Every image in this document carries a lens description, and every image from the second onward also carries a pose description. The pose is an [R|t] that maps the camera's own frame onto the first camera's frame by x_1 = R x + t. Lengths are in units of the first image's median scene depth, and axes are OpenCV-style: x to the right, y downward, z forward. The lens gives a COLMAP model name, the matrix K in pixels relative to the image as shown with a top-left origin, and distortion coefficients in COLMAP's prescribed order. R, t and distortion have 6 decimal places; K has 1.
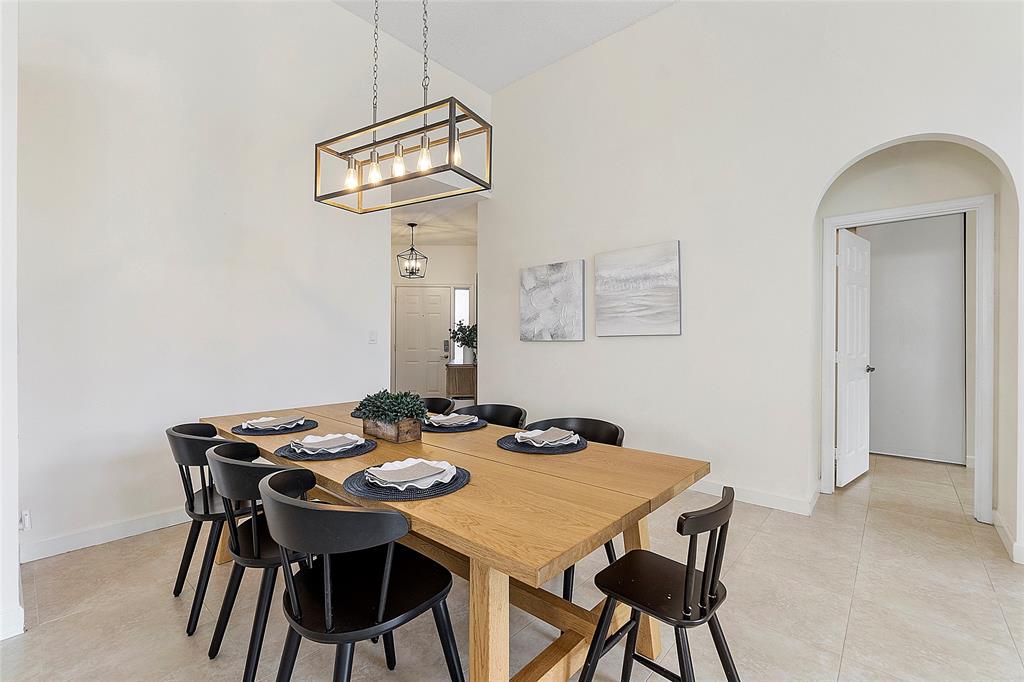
lens RADIAL K [[436.9, 0, 500.3], [0, 436.9, 339.4], [0, 0, 1]] dist [-0.010460, -0.000105]
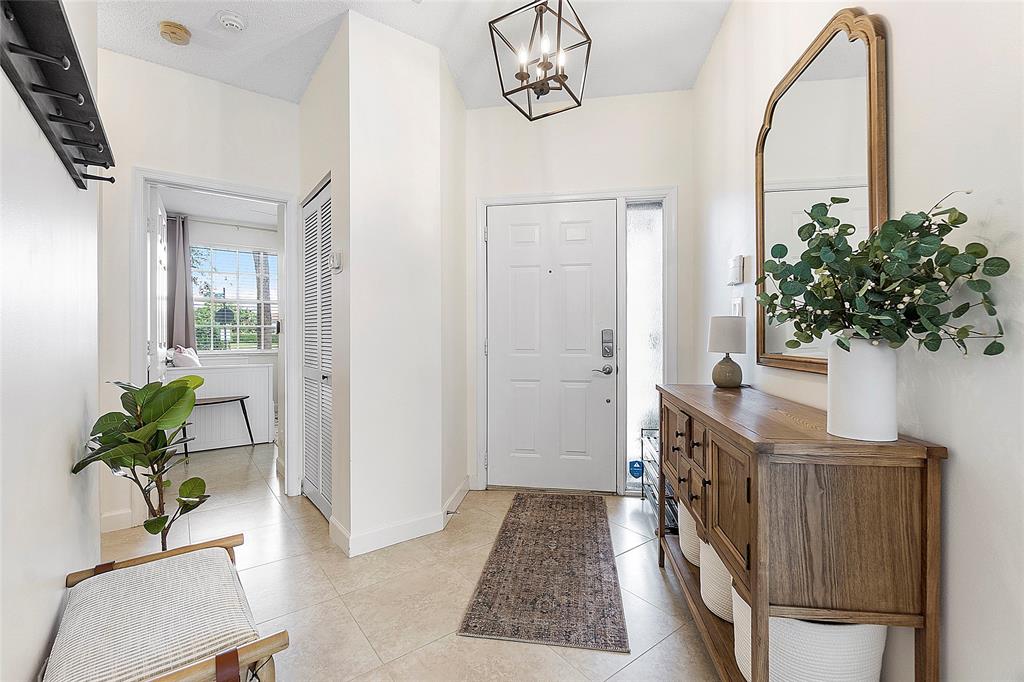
lens RADIAL K [[436.9, 0, 500.3], [0, 436.9, 339.4], [0, 0, 1]] dist [-0.010460, -0.000105]
pose [[0.978022, -0.001836, -0.208494, -0.137059], [-0.000361, 0.999945, -0.010501, 0.015434], [0.208502, 0.010345, 0.977967, 0.579014]]
